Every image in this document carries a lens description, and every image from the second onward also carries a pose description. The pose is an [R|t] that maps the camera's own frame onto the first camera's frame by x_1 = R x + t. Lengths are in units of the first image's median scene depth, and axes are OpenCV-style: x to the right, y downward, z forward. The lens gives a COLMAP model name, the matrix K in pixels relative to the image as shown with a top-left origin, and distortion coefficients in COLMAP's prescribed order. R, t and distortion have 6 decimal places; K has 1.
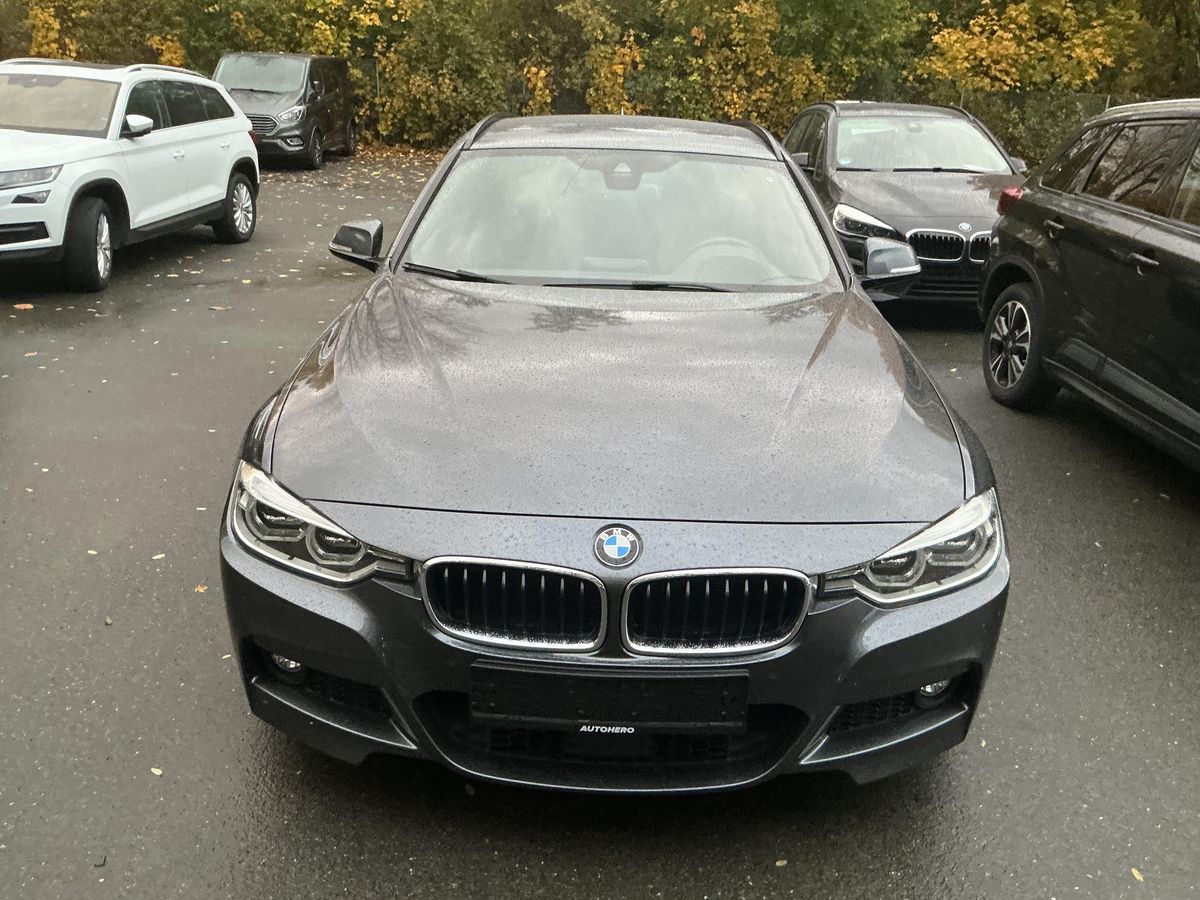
lens RADIAL K [[992.2, 0, 596.2], [0, 992.2, 453.5], [0, 0, 1]] dist [0.030132, -0.050791]
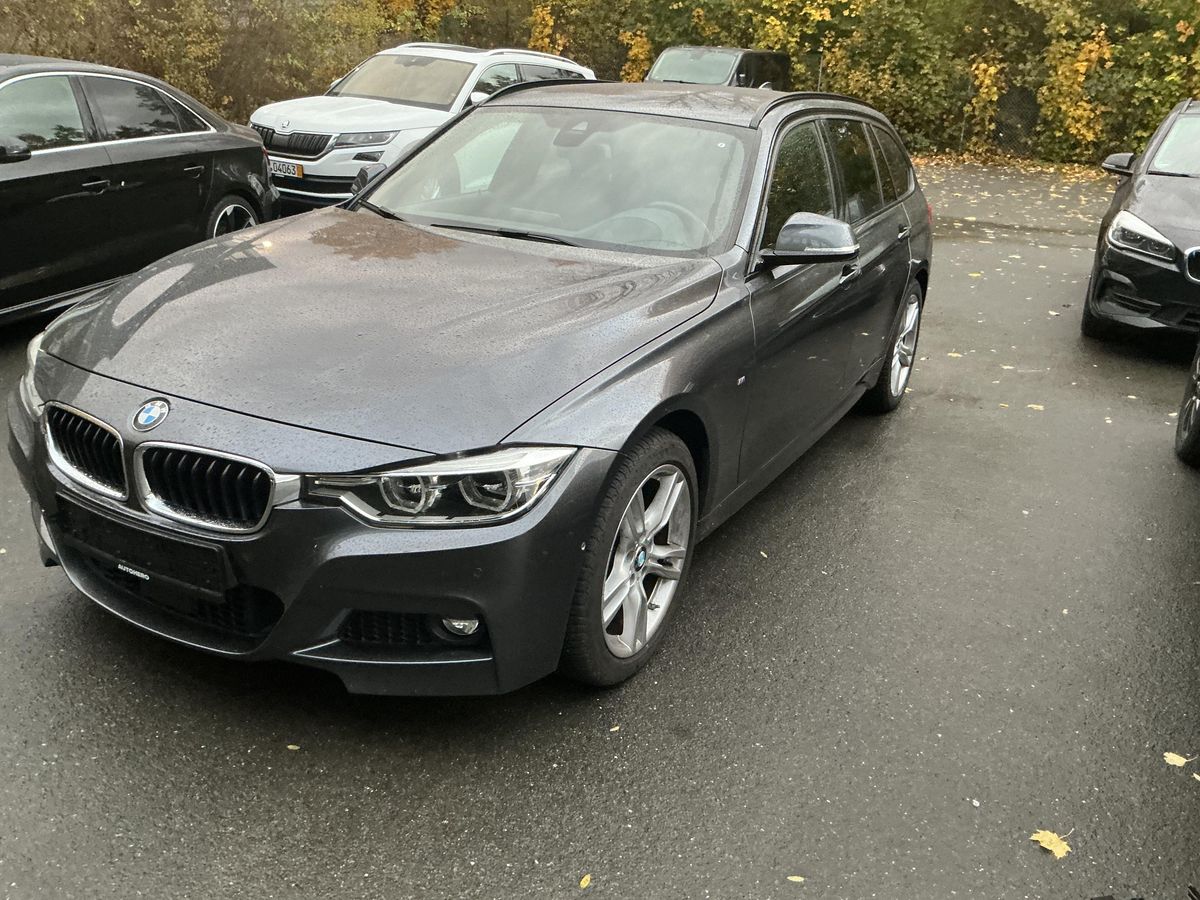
lens RADIAL K [[992.2, 0, 595.2], [0, 992.2, 445.1], [0, 0, 1]] dist [0.030132, -0.050791]
pose [[0.891503, 0.172282, -0.418976, 0.067944], [-0.175183, 0.984020, 0.031869, -0.000007], [0.417771, 0.044986, 0.907438, 0.011566]]
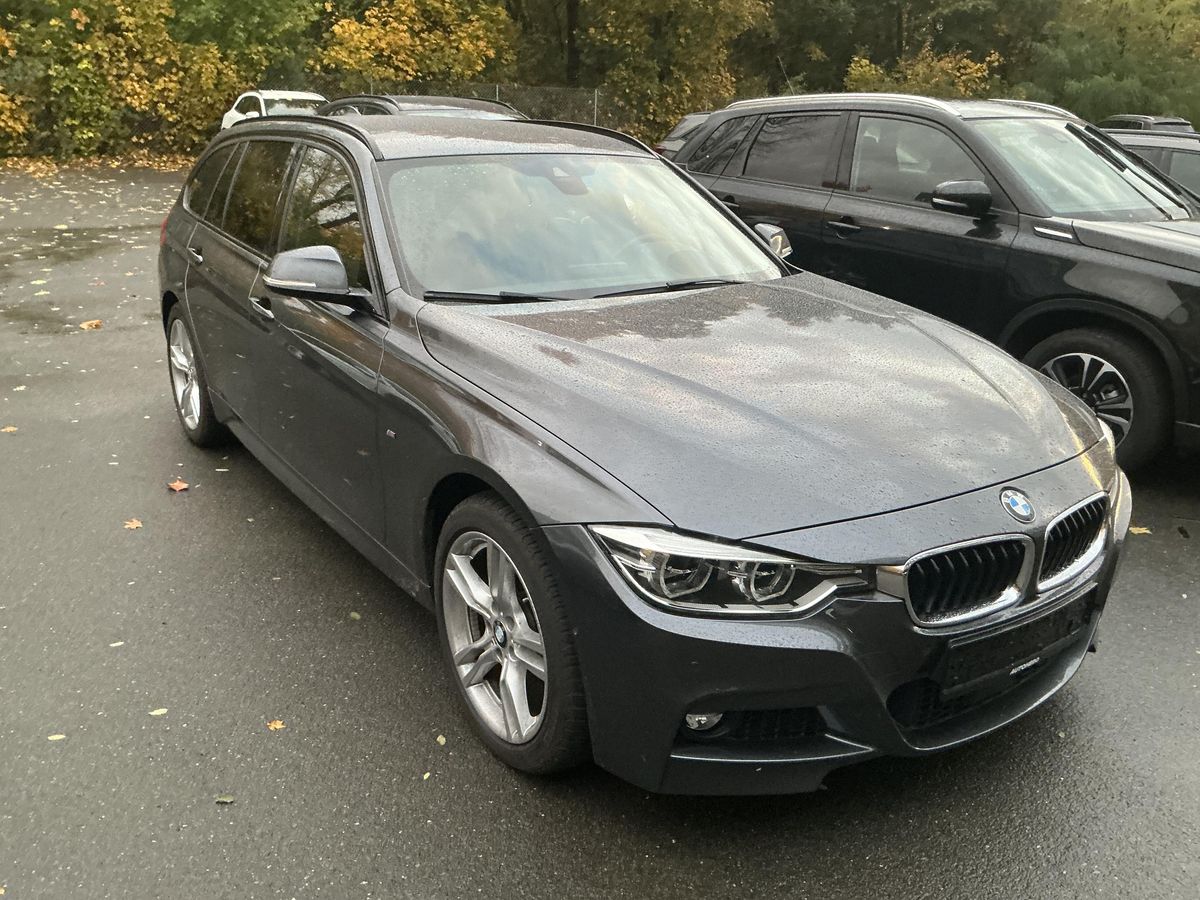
lens RADIAL K [[992.2, 0, 590.2], [0, 992.2, 457.4], [0, 0, 1]] dist [0.030132, -0.050791]
pose [[0.825312, -0.201319, 0.527571, -0.068067], [0.193526, 0.978547, 0.070665, -0.009589], [-0.530479, 0.043778, 0.846567, 0.020301]]
